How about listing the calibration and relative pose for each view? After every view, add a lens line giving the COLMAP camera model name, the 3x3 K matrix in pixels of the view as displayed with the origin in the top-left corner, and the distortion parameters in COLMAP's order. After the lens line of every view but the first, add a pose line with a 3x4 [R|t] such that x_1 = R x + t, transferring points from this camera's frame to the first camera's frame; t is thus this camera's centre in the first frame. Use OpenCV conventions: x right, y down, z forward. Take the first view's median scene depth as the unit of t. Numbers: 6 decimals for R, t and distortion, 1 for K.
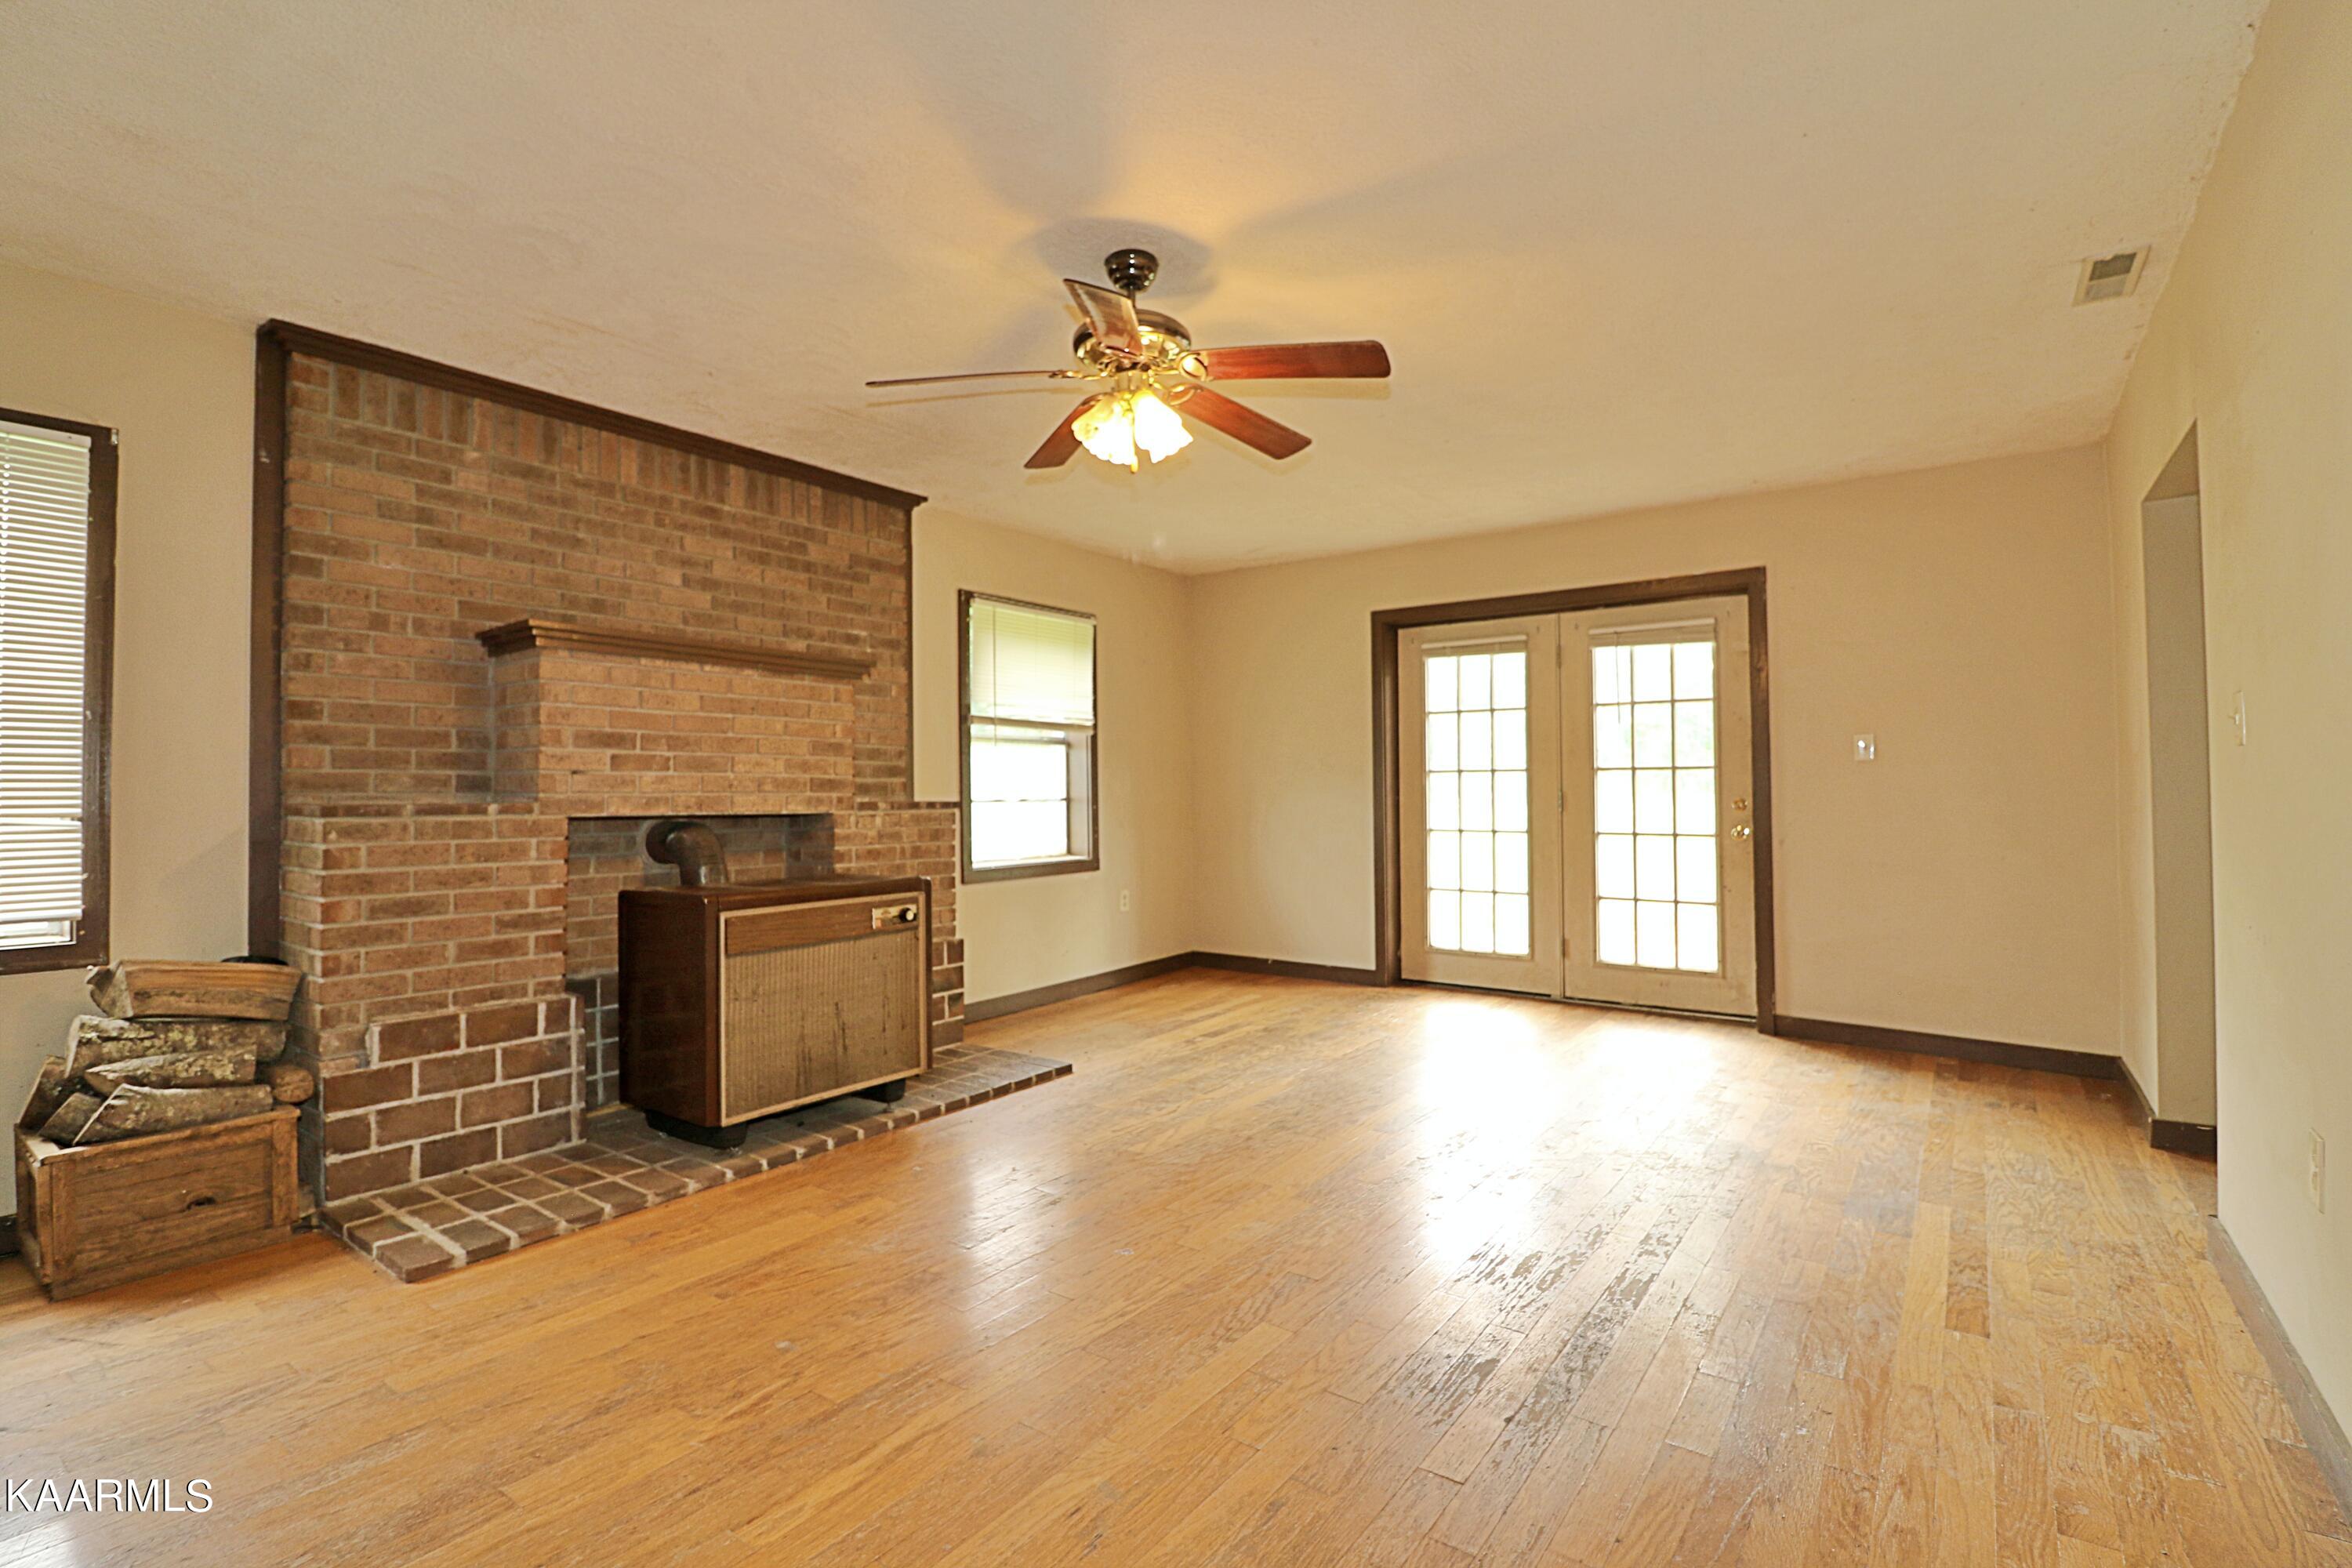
lens RADIAL K [[1073.4, 0, 1171.2], [0, 1073.4, 768.7], [0, 0, 1]] dist [0.000133, -0.014598]
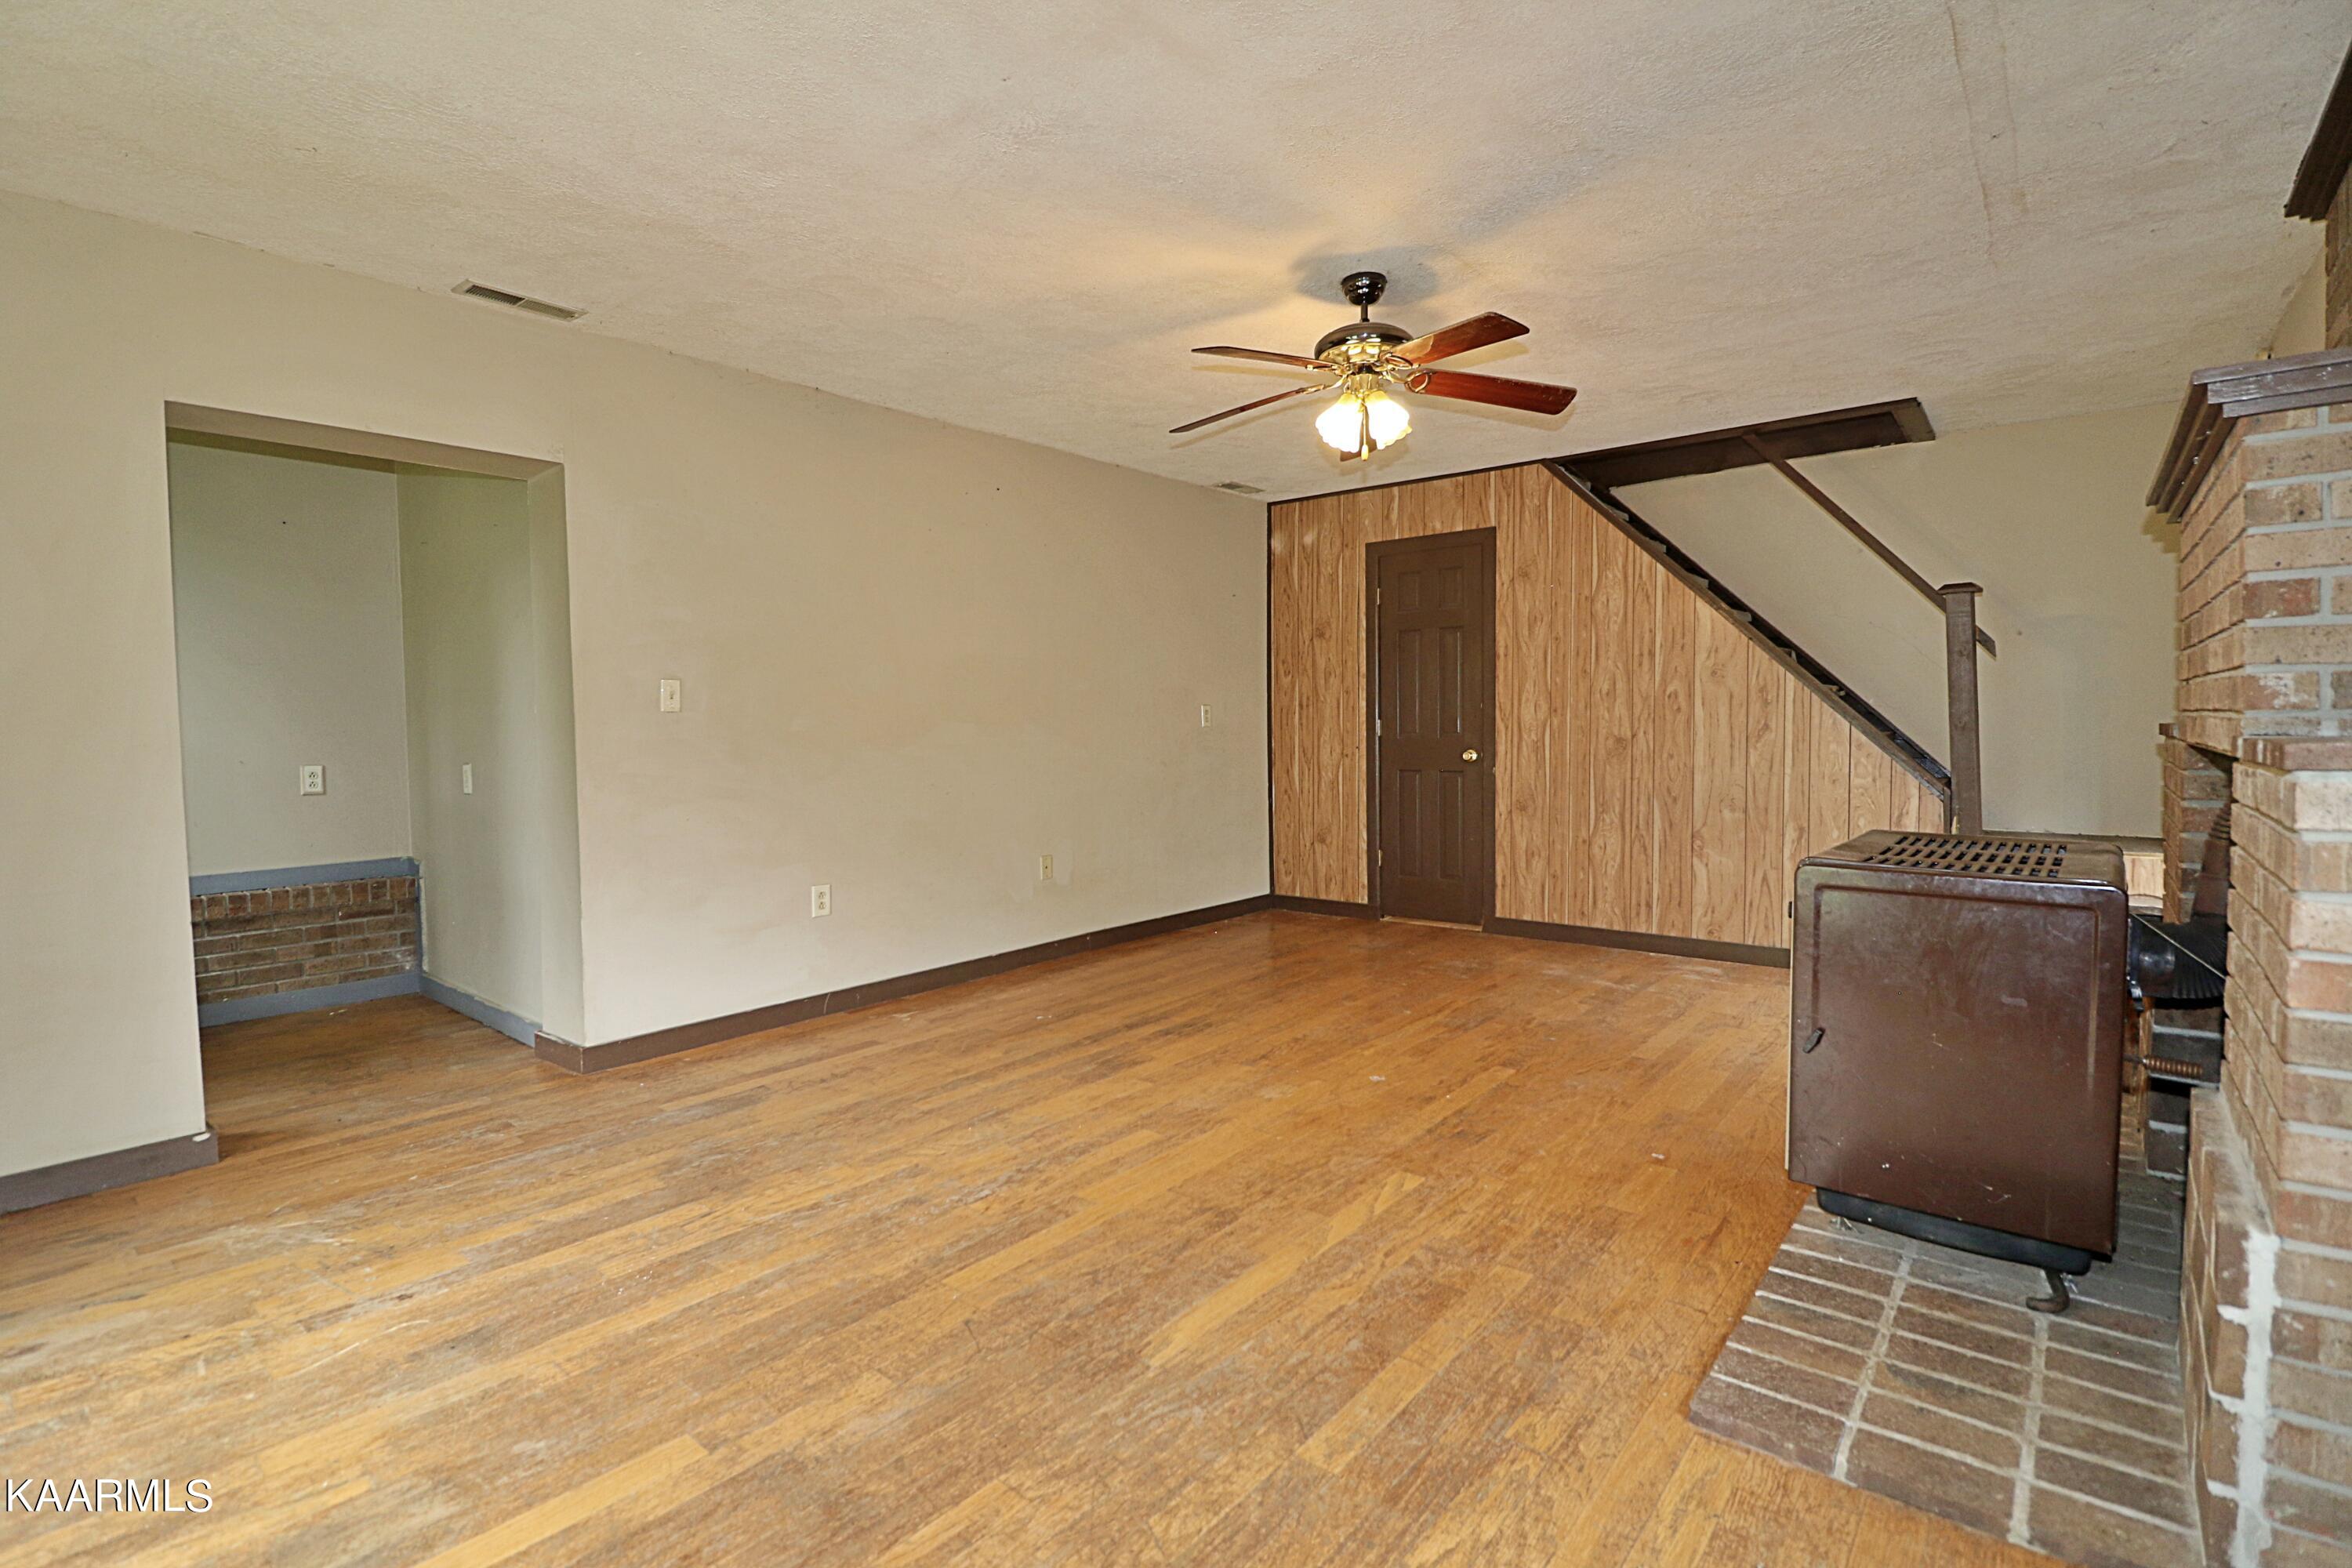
lens RADIAL K [[1084.9, 0, 1177.9], [0, 1084.9, 769.3], [0, 0, 1]] dist [-0.000325, -0.013078]
pose [[-0.998261, 0.018957, 0.055809, 0.077640], [0.019829, 0.999689, 0.015128, 0.032681], [-0.055505, 0.016209, -0.998327, 1.540652]]
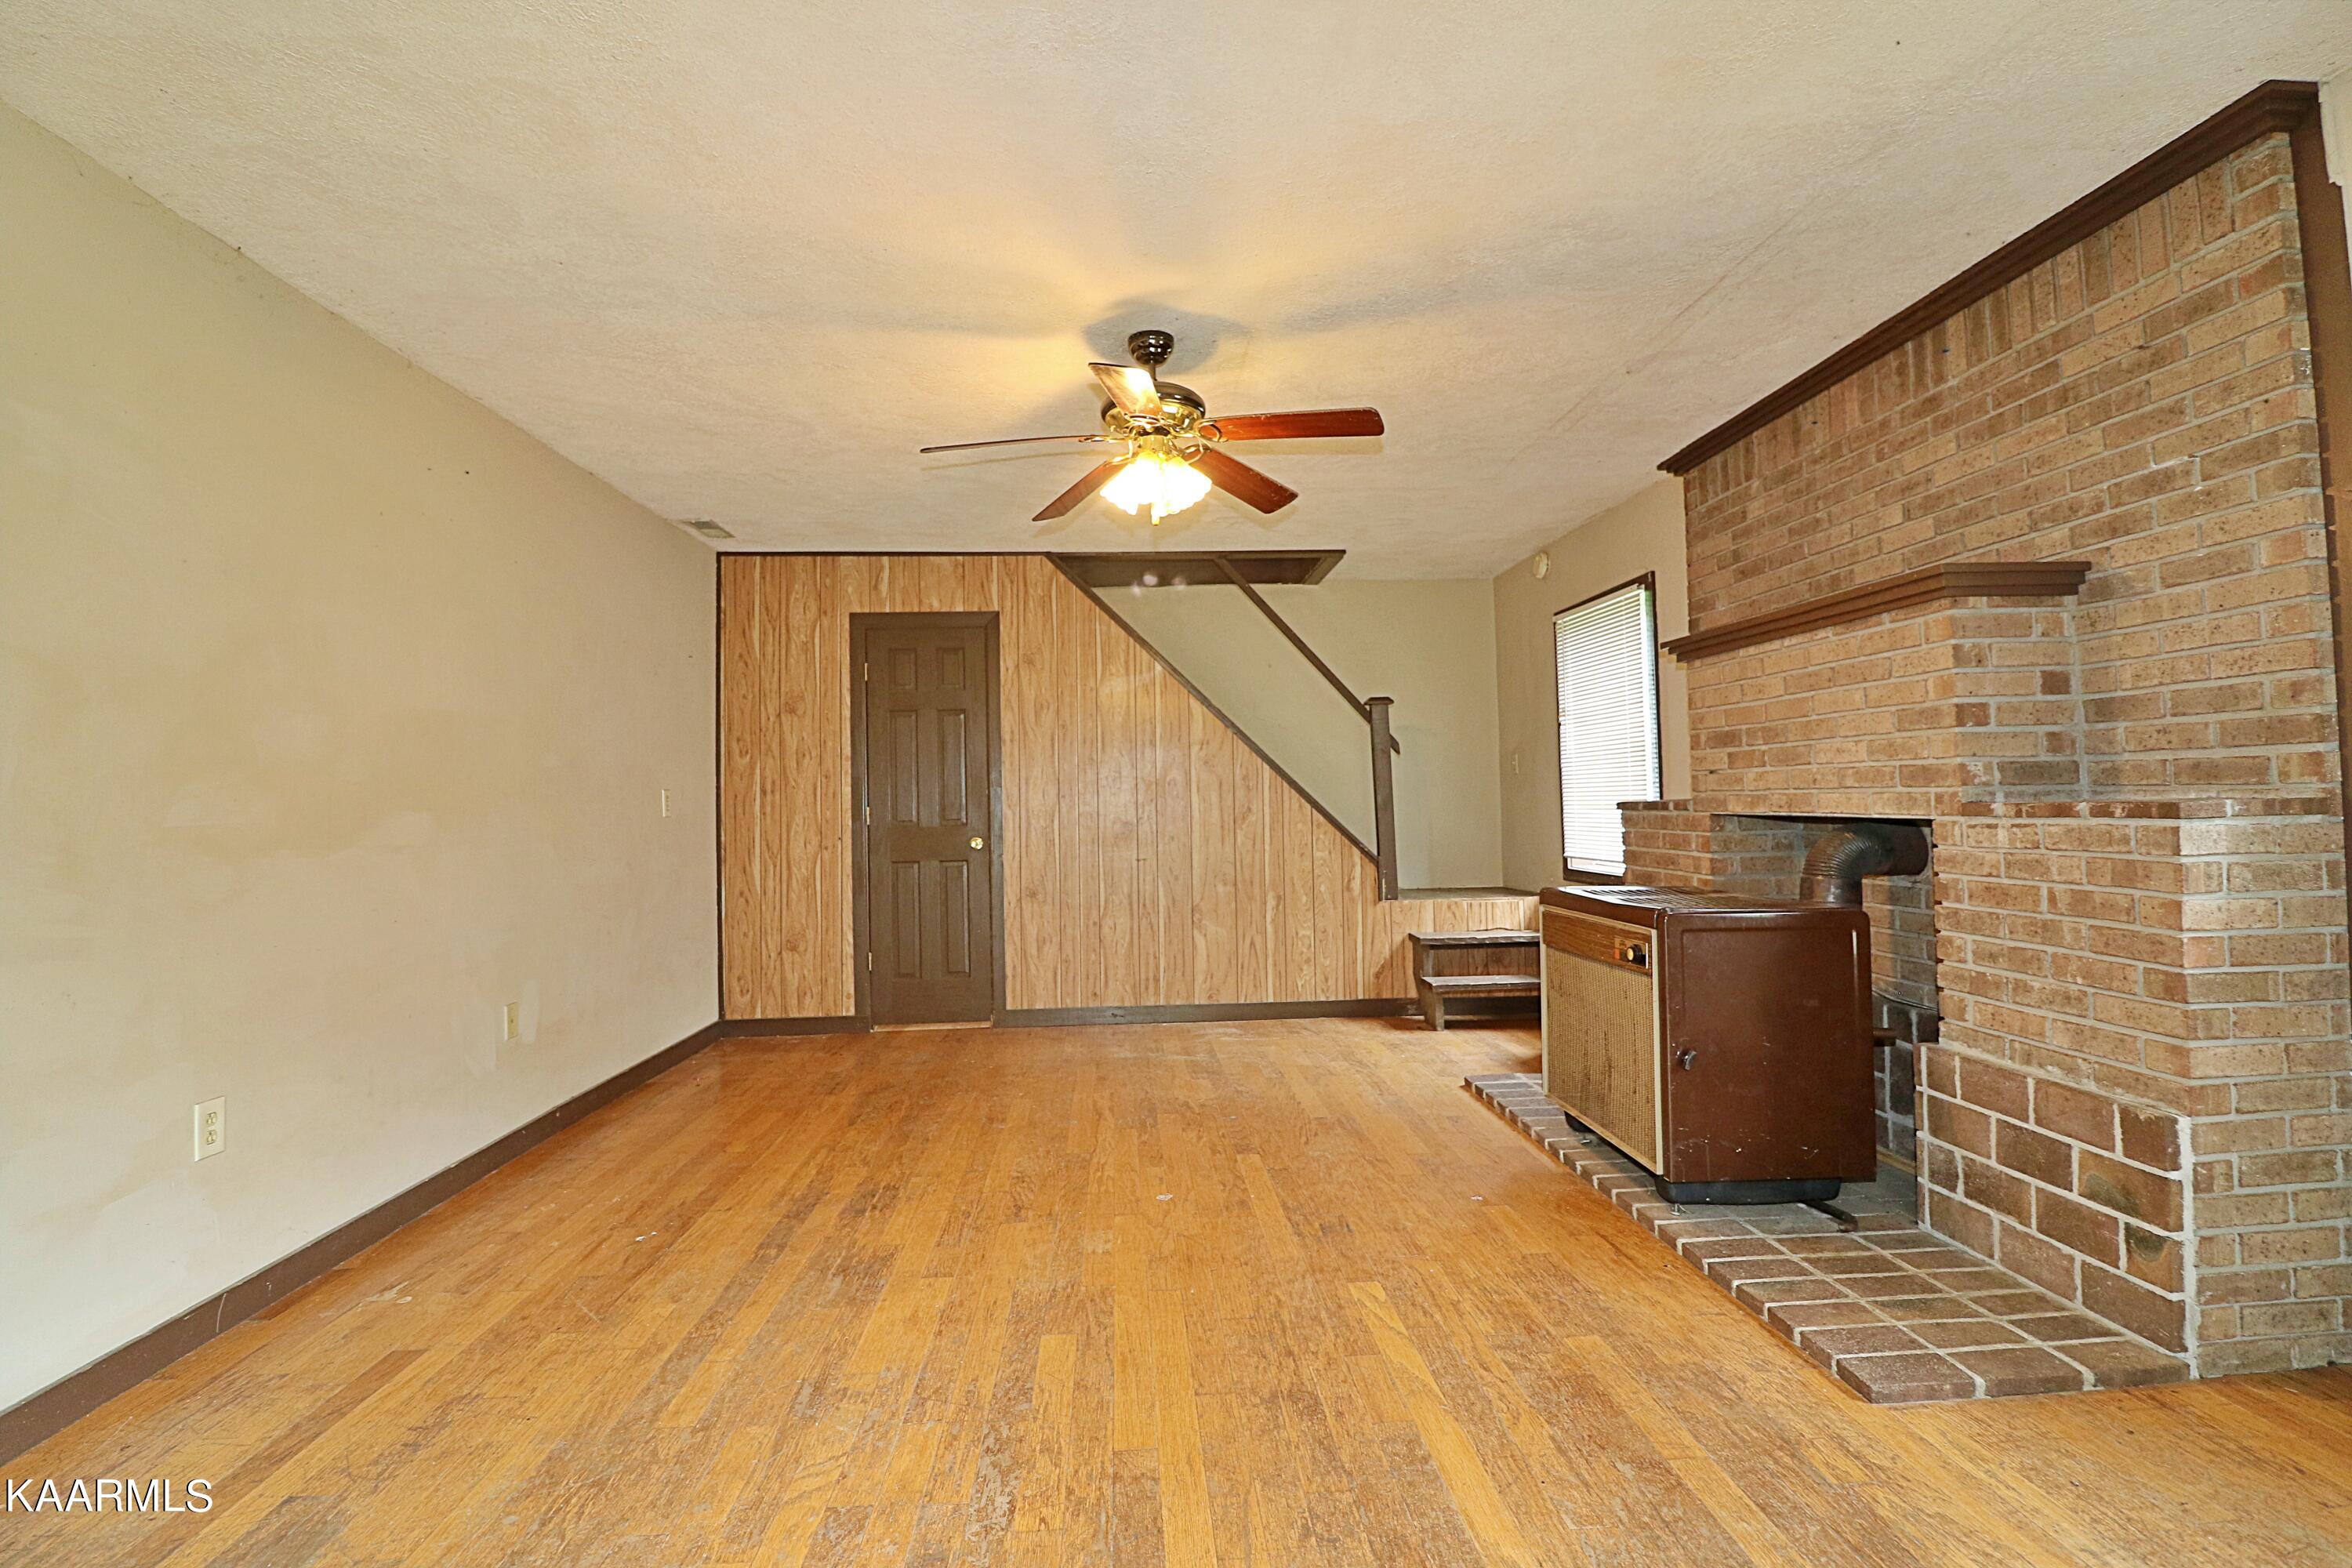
lens RADIAL K [[1073.4, 0, 1171.2], [0, 1073.4, 768.7], [0, 0, 1]] dist [0.000133, -0.014598]
pose [[-0.771346, 0.003773, -0.636405, 0.464554], [0.043358, 0.997971, -0.046634, 0.023012], [0.634937, -0.063564, -0.769944, 1.288073]]
